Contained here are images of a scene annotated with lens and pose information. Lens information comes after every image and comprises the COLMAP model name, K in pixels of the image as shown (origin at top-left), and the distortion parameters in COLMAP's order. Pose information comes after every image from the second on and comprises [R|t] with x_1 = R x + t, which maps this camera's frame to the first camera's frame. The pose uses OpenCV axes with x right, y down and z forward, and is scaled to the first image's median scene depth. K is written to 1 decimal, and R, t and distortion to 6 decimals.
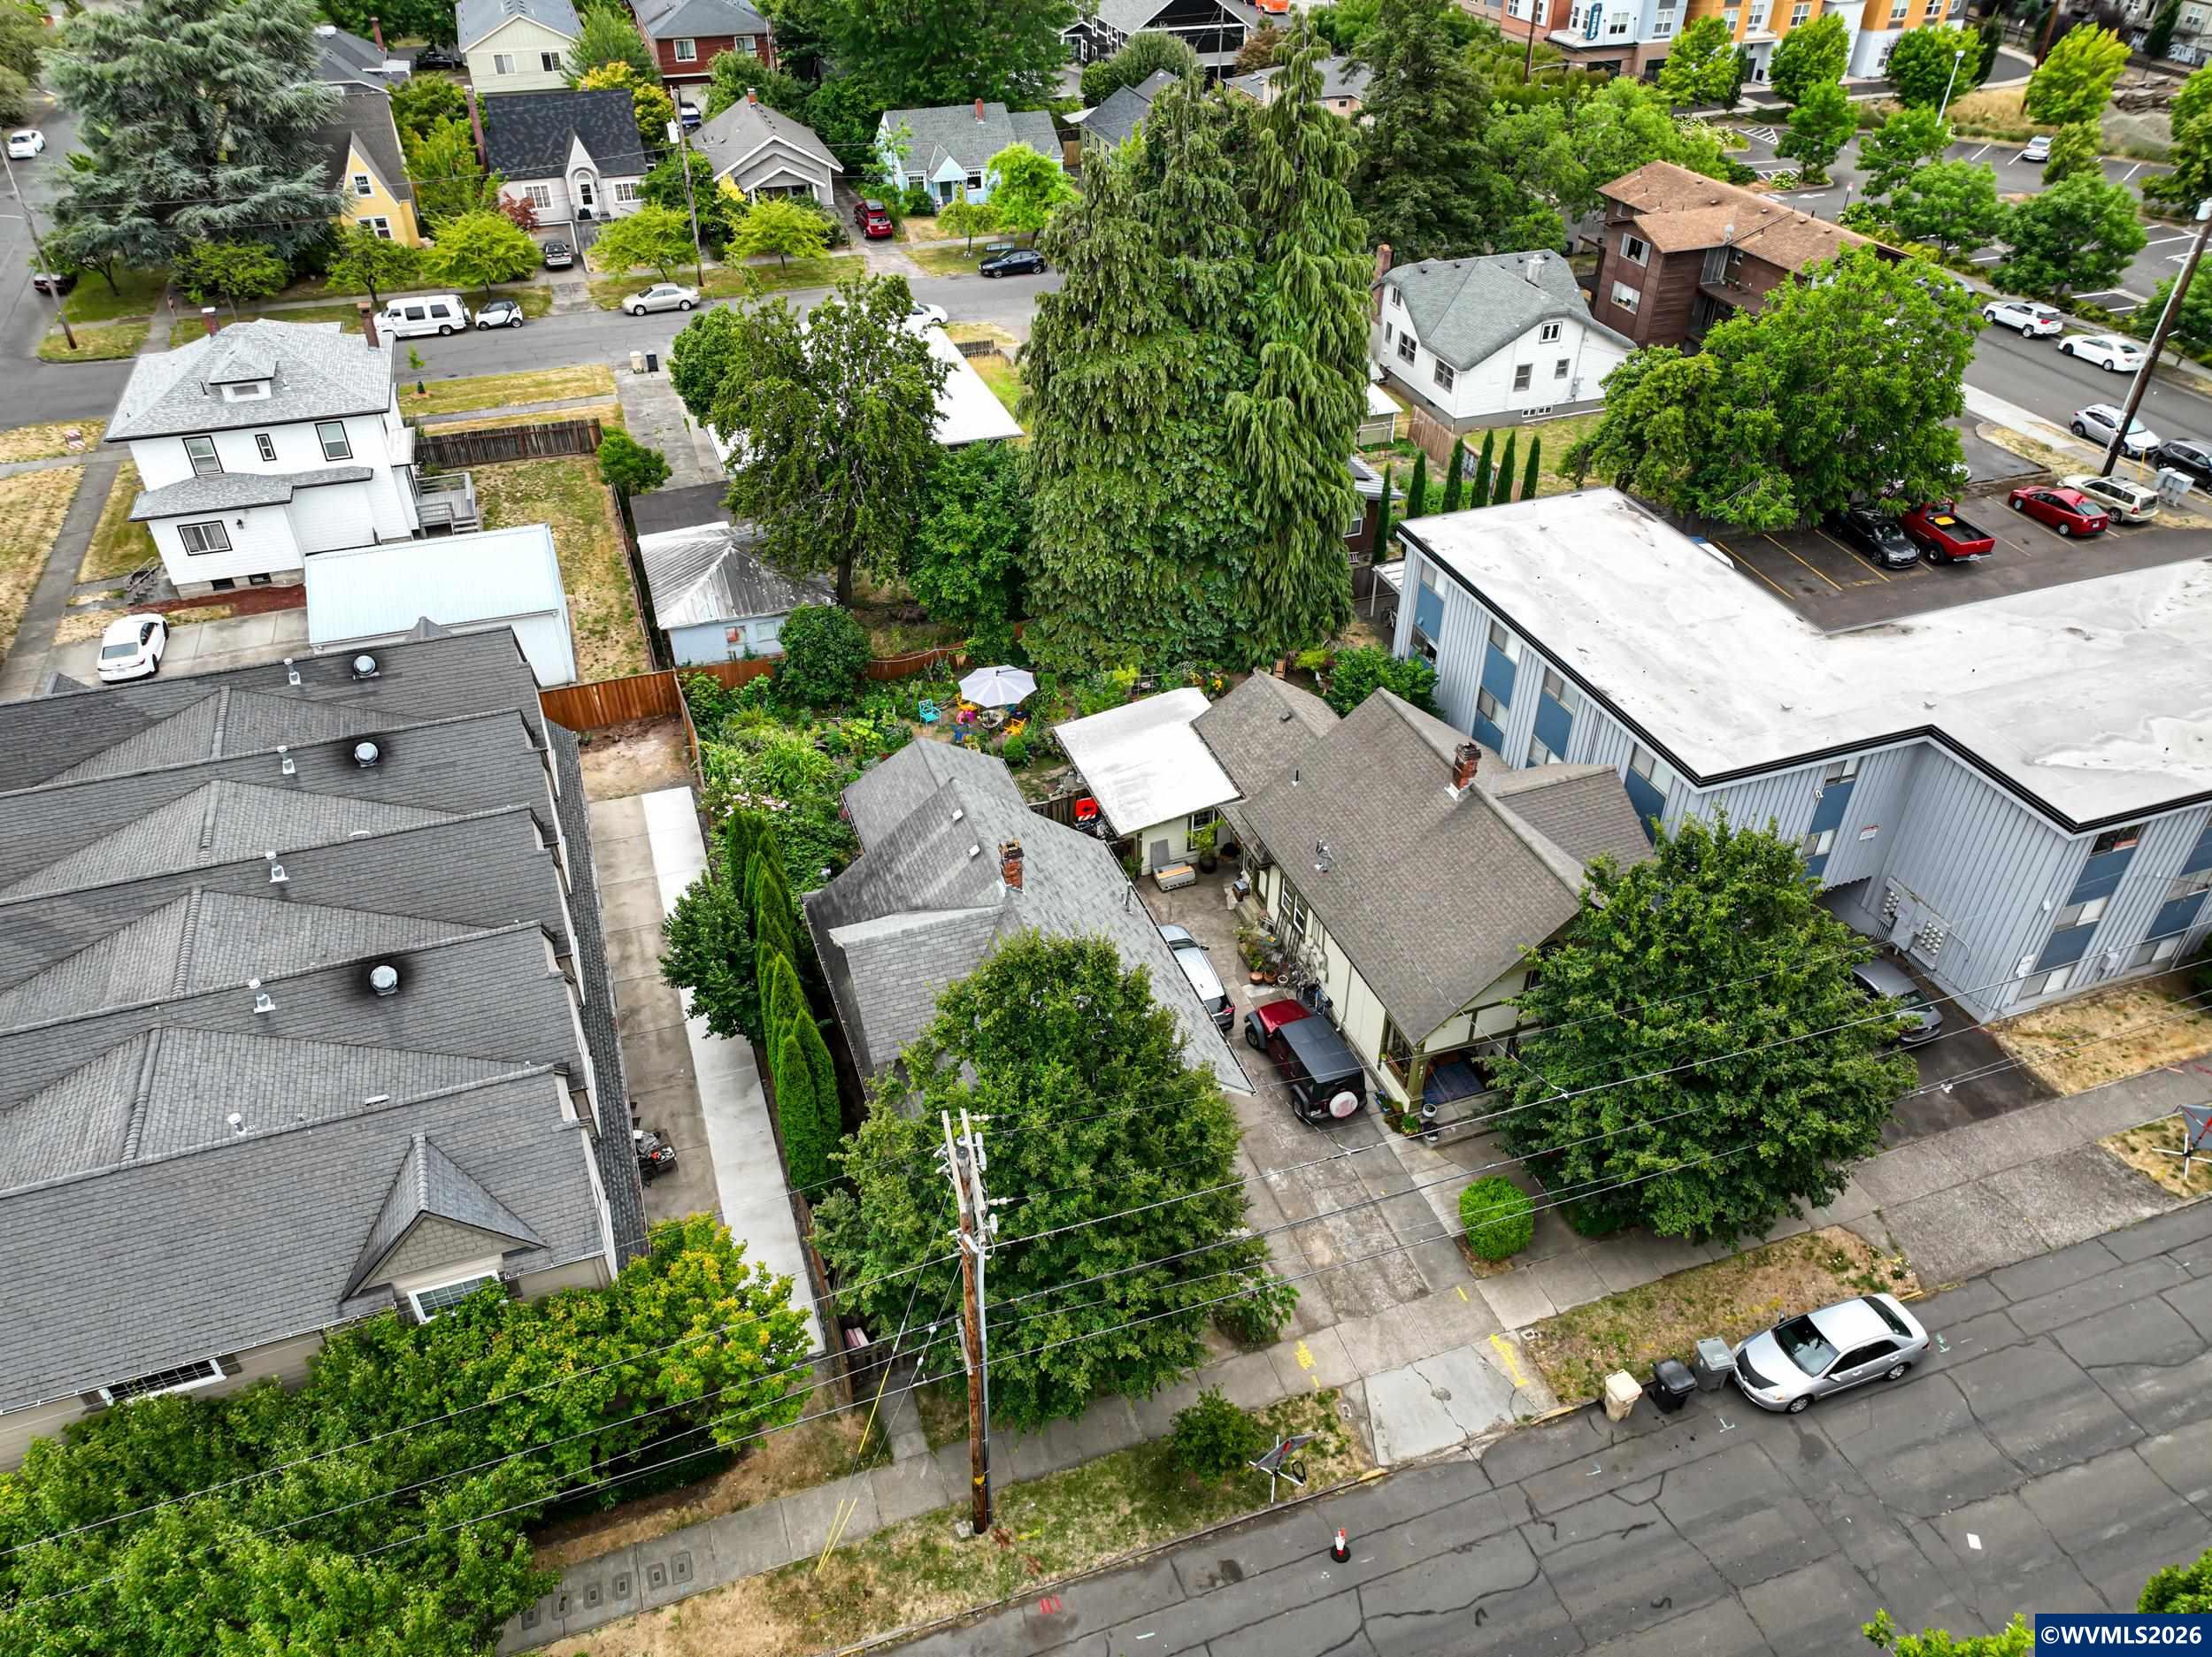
lens RADIAL K [[1554.8, 0, 1106.2], [0, 1554.8, 829.6], [0, 0, 1]] dist [-0.001996, 0.021887]
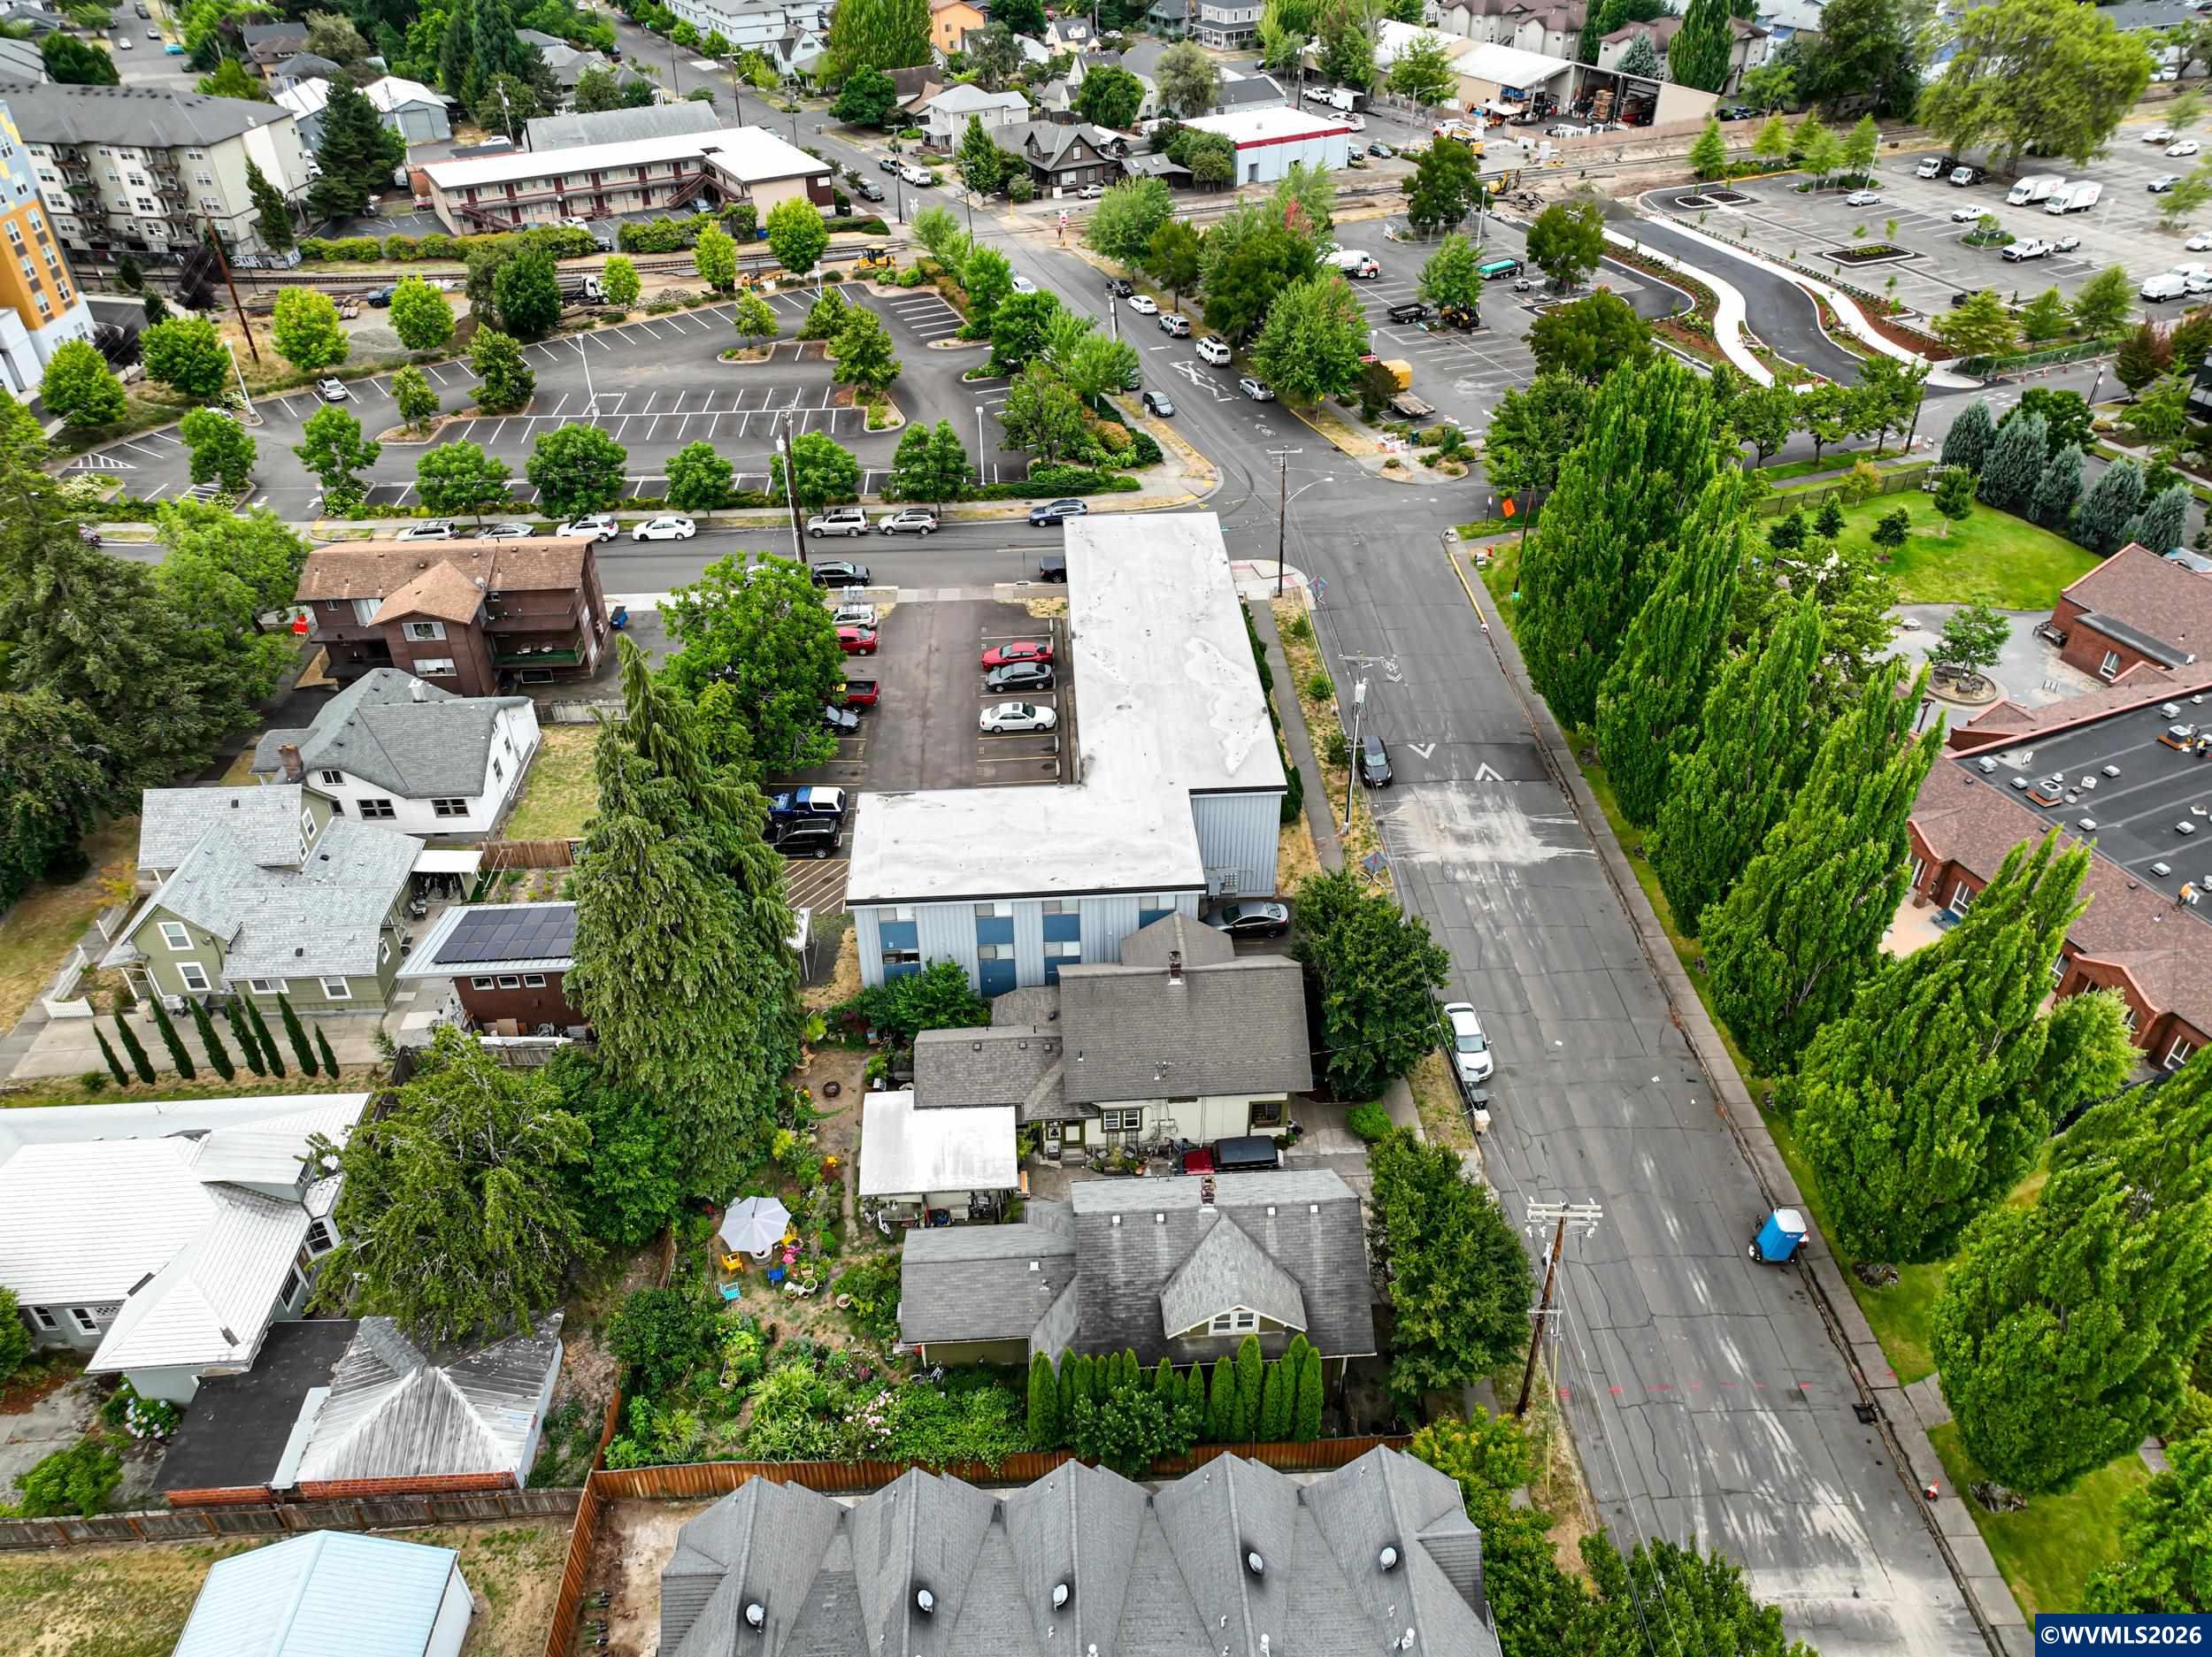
lens RADIAL K [[1554.8, 0, 1108.4], [0, 1554.8, 831.4], [0, 0, 1]] dist [-0.001996, 0.021887]
pose [[0.283785, -0.569344, 0.771565, -0.730960], [0.577323, 0.743910, 0.336595, -0.556100], [-0.765613, 0.349922, 0.539806, 0.099352]]
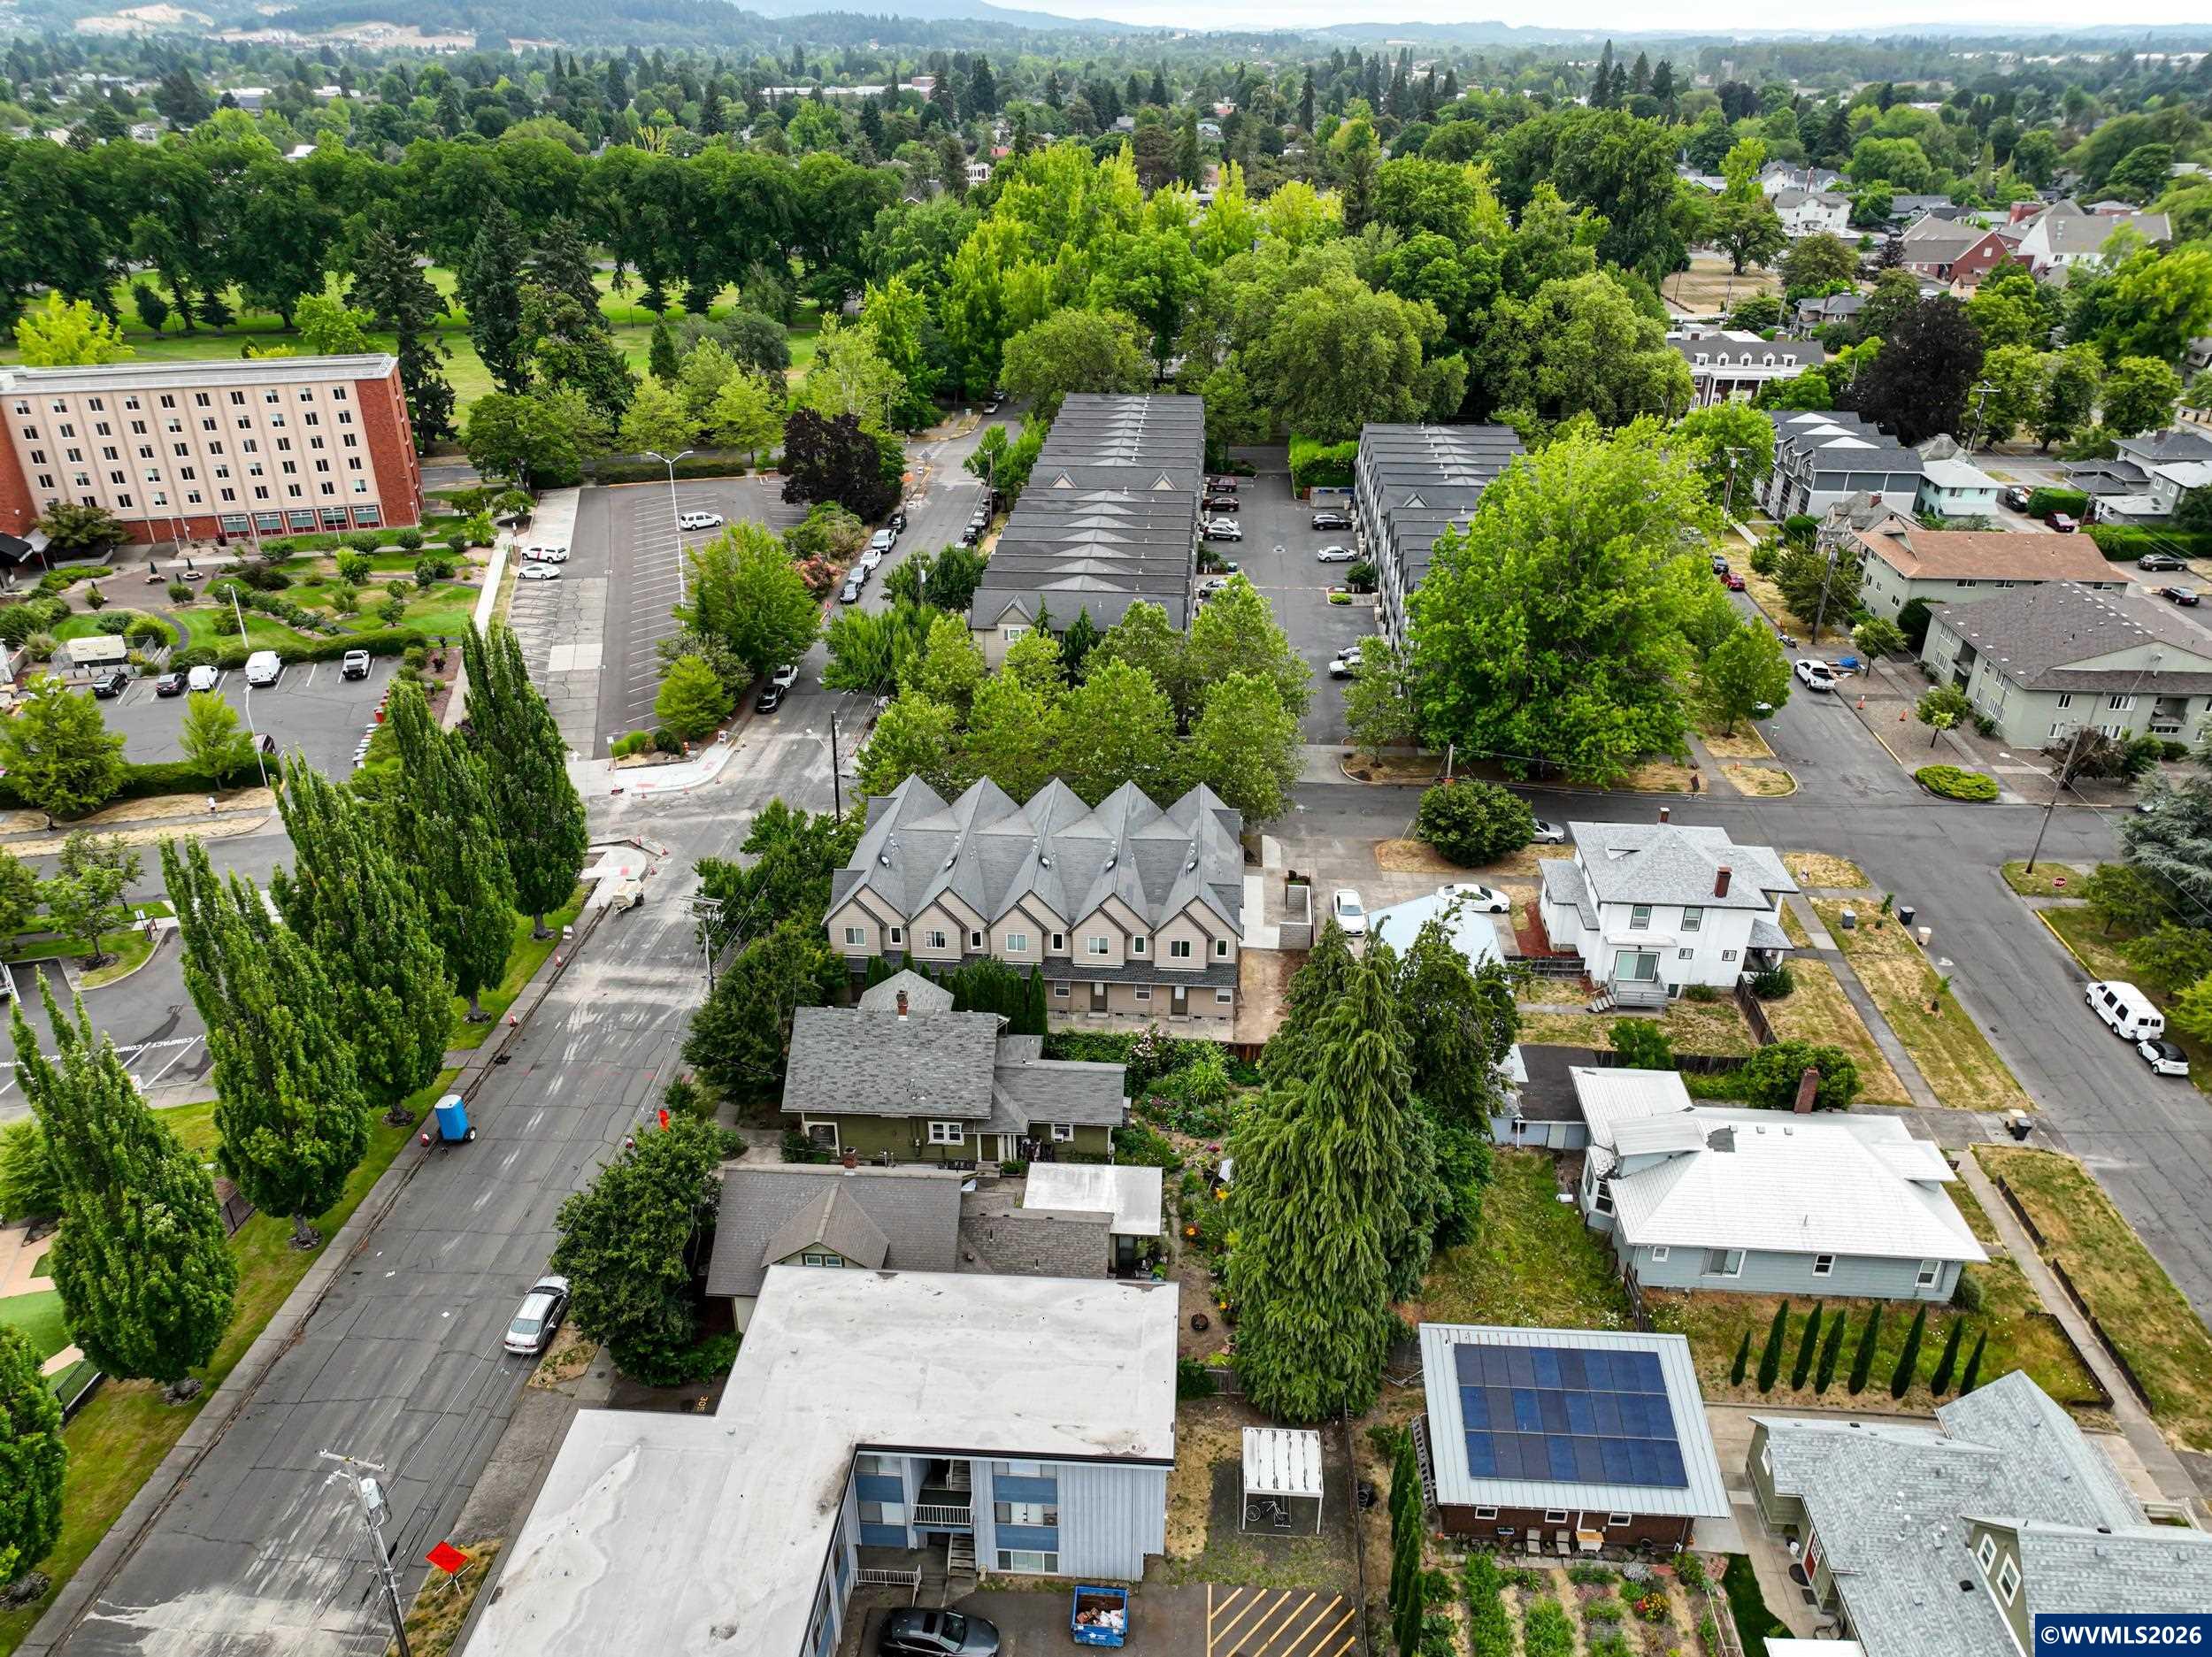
lens RADIAL K [[1554.8, 0, 1106.1], [0, 1554.8, 824.1], [0, 0, 1]] dist [-0.001996, 0.021887]
pose [[-0.402037, 0.410599, -0.818397, 1.013706], [-0.548927, 0.607294, 0.574346, -1.036363], [0.732834, 0.680149, -0.018766, 0.752248]]
